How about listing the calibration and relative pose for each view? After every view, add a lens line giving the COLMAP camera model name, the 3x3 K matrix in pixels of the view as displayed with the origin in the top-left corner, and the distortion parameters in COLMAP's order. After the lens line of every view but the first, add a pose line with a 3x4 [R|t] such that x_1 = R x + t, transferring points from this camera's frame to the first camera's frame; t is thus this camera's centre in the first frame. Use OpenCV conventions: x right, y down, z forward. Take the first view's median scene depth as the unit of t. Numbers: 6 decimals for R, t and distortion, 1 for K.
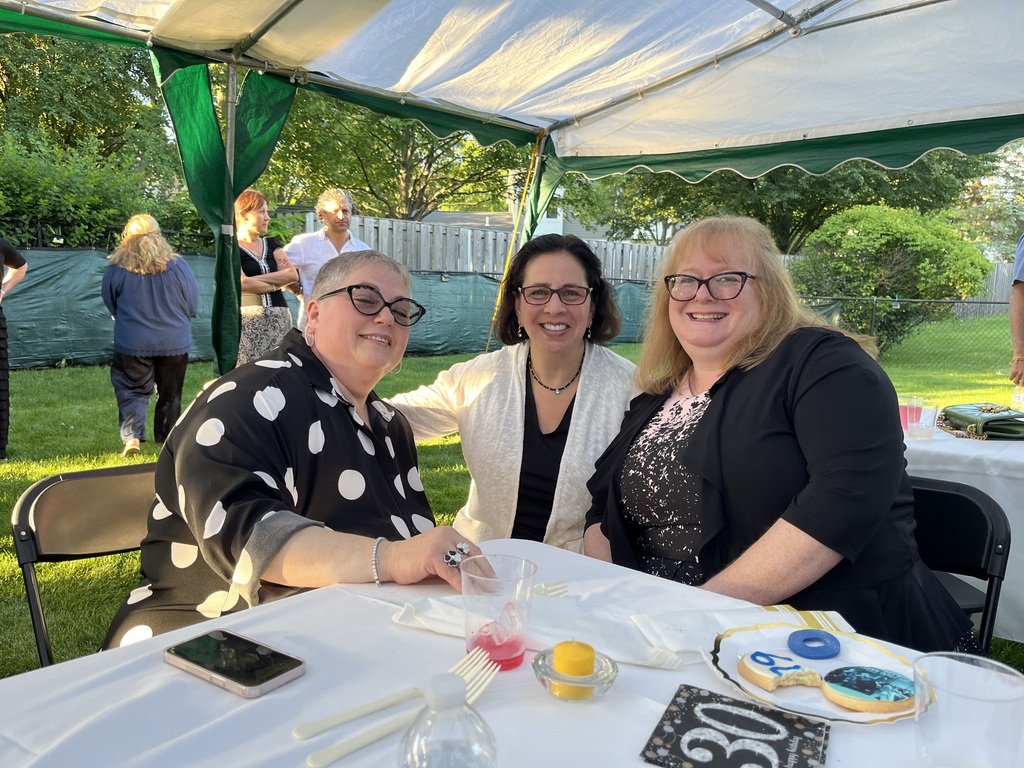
lens RADIAL K [[774.1, 0, 505.4], [0, 774.1, 381.9], [0, 0, 1]] dist [0.080608, -0.089184]
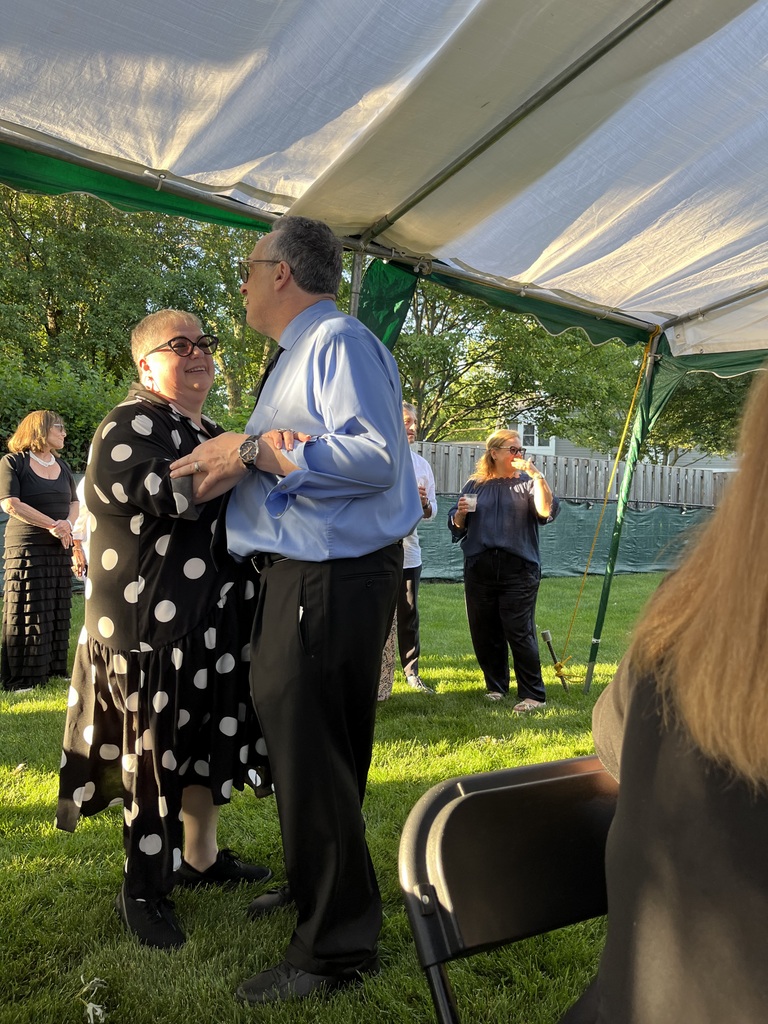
lens RADIAL K [[773.5, 0, 405.7], [0, 773.5, 509.1], [0, 0, 1]] dist [0.077773, -0.083860]
pose [[0.994310, -0.002795, -0.106487, -0.167565], [-0.011022, 0.991591, -0.128943, 0.000740], [0.105951, 0.129383, 0.985918, 0.139305]]
